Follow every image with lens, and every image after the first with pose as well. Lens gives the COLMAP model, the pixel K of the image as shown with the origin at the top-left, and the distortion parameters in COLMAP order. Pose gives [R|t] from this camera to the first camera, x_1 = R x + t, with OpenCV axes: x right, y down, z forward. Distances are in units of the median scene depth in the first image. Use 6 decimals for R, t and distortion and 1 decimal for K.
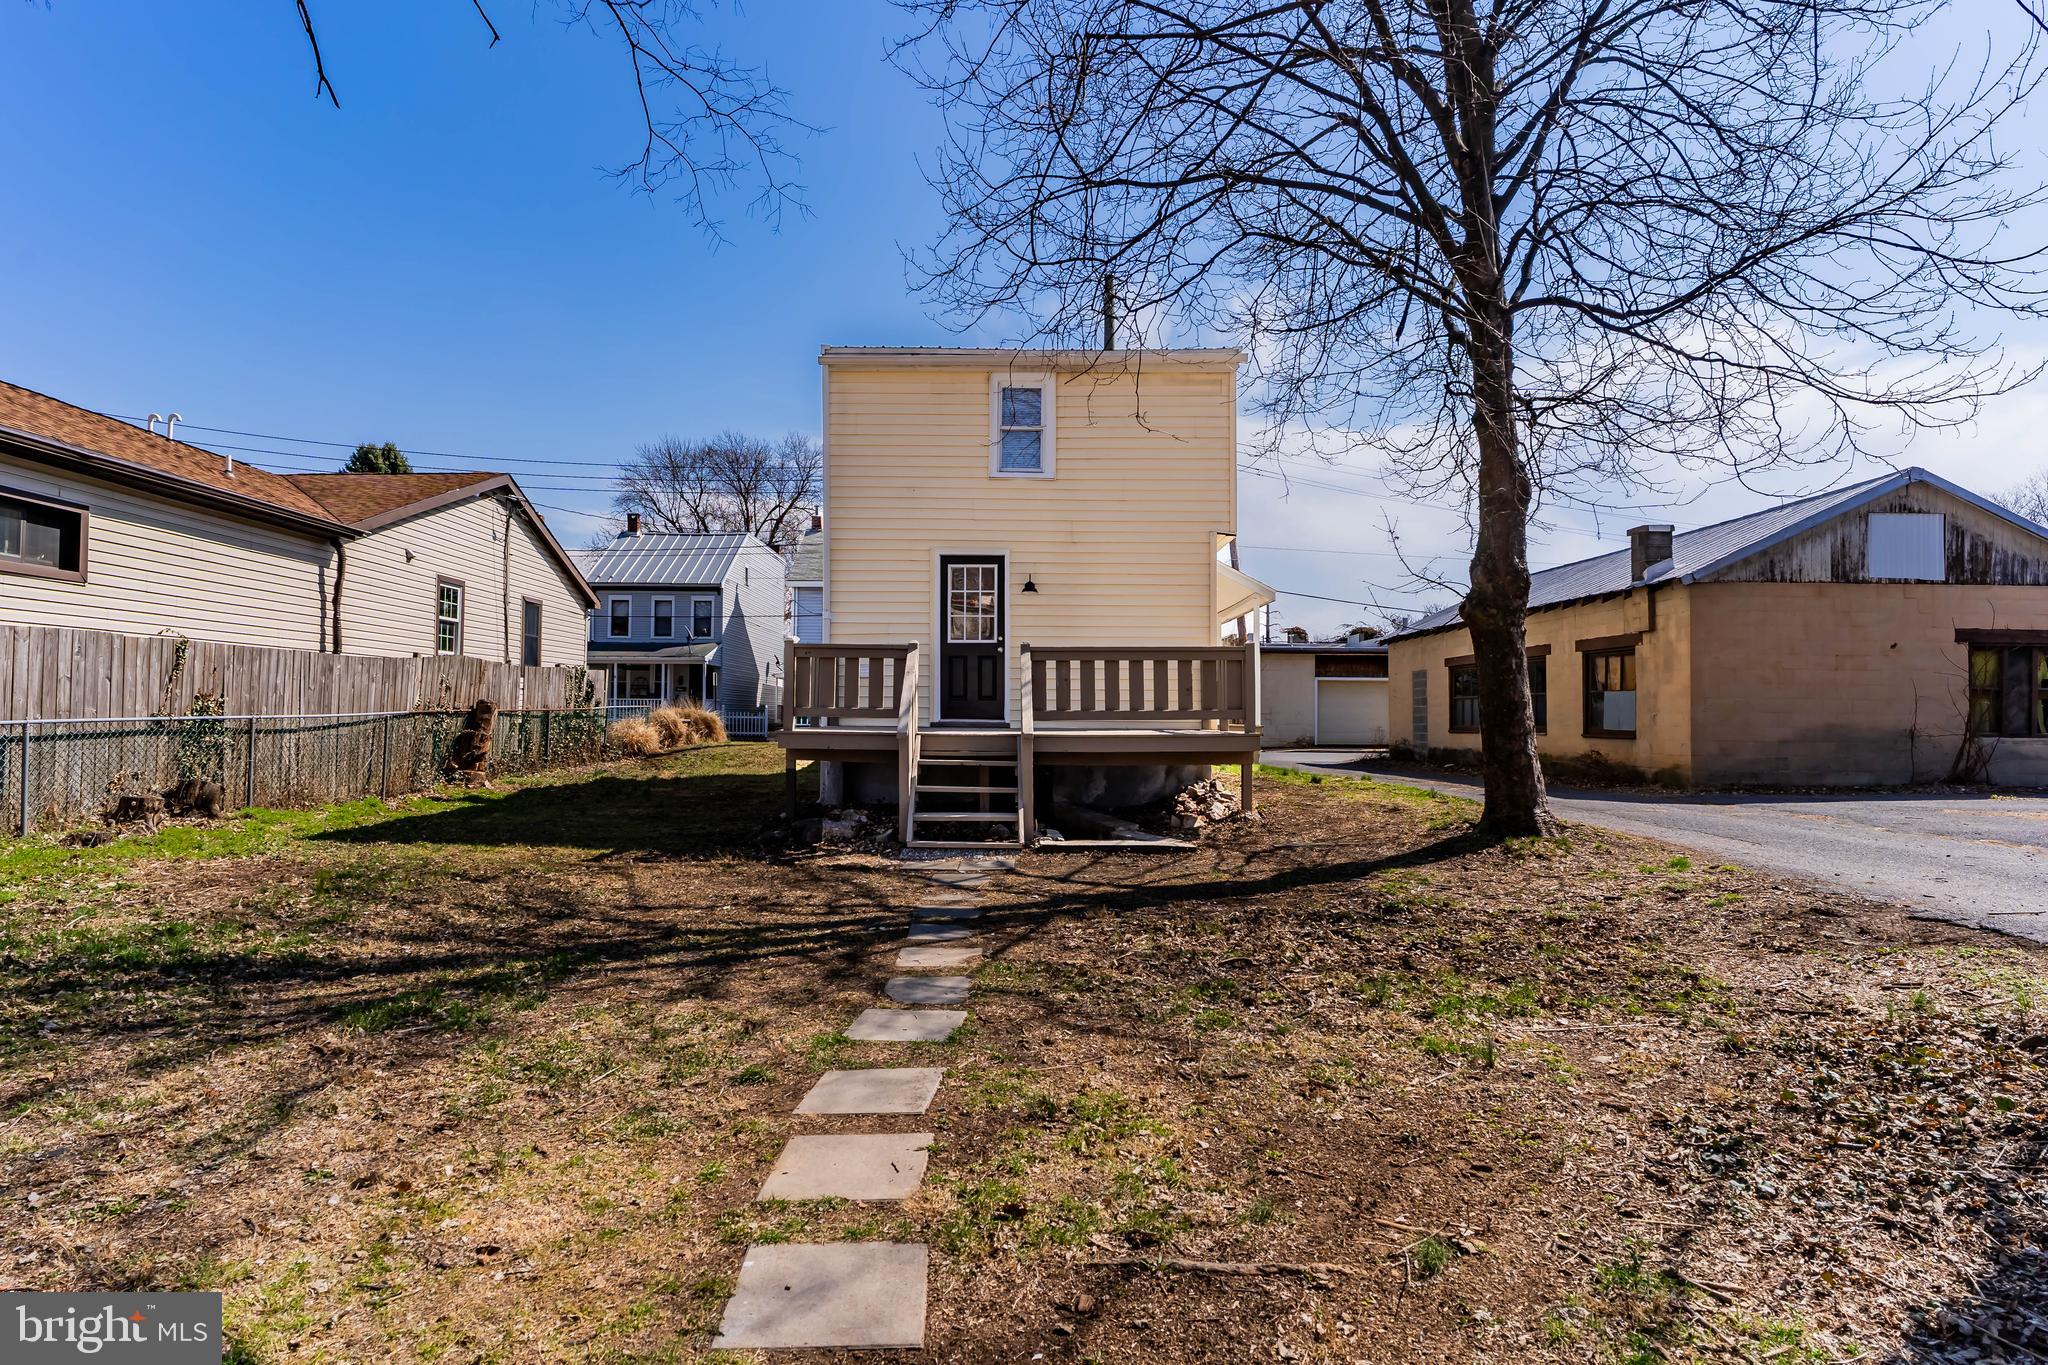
lens RADIAL K [[1148.8, 0, 1024.0], [0, 1148.8, 682.5], [0, 0, 1]] dist [-0.004162, -0.000769]
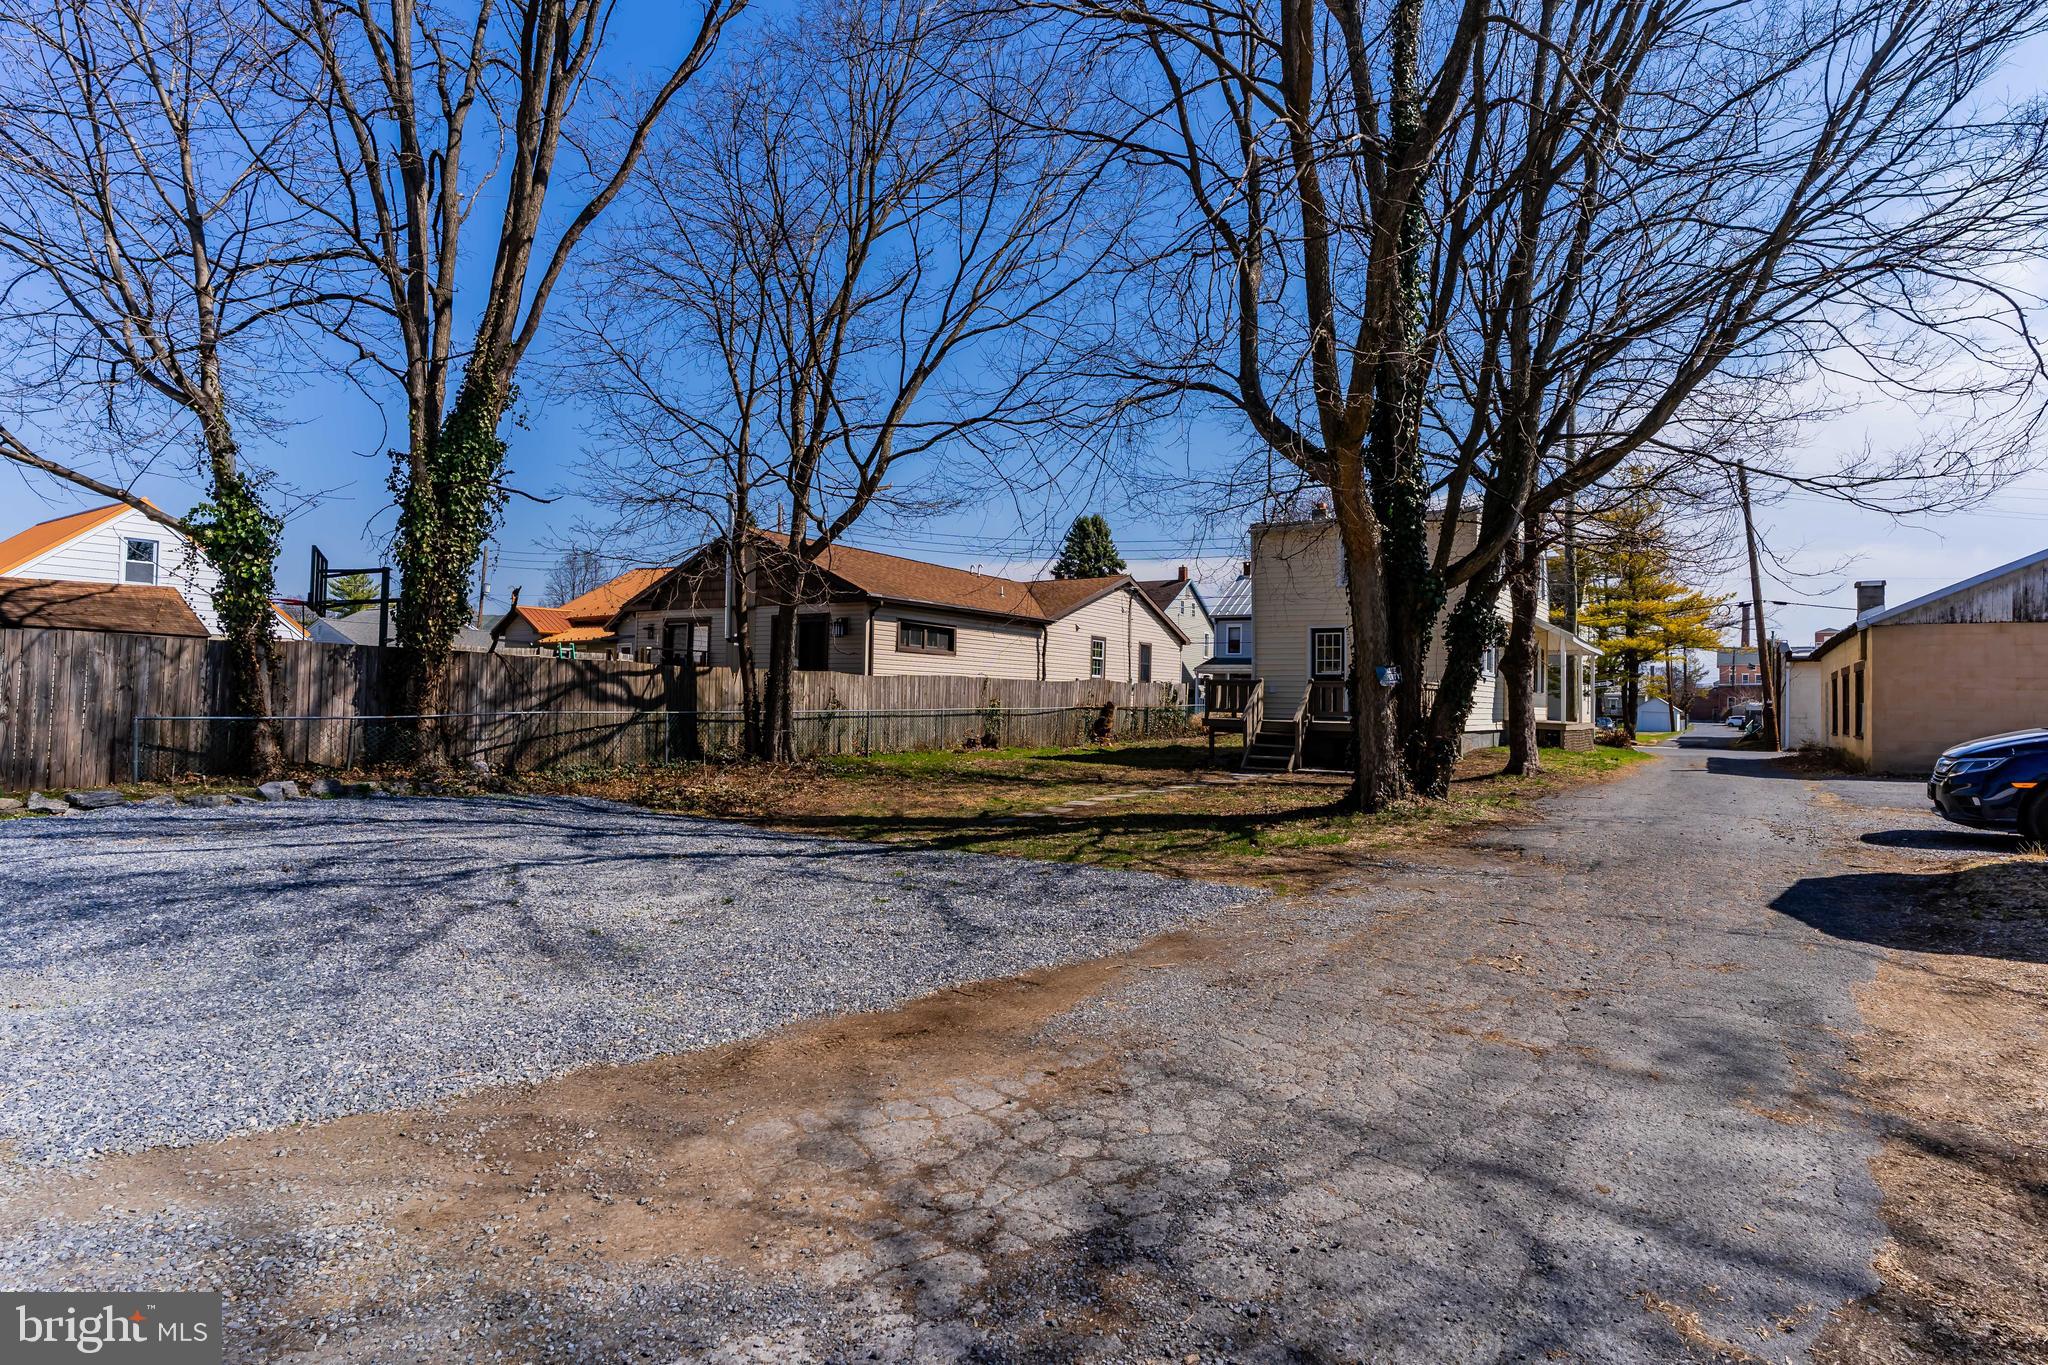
lens RADIAL K [[1047.3, 0, 1017.5], [0, 1047.3, 683.7], [0, 0, 1]] dist [-0.001496, 0.000959]
pose [[0.829949, 0.000349, -0.557839, 0.428395], [0.000819, 0.999998, 0.001845, -0.020135], [0.557838, -0.001988, 0.829947, -0.616870]]
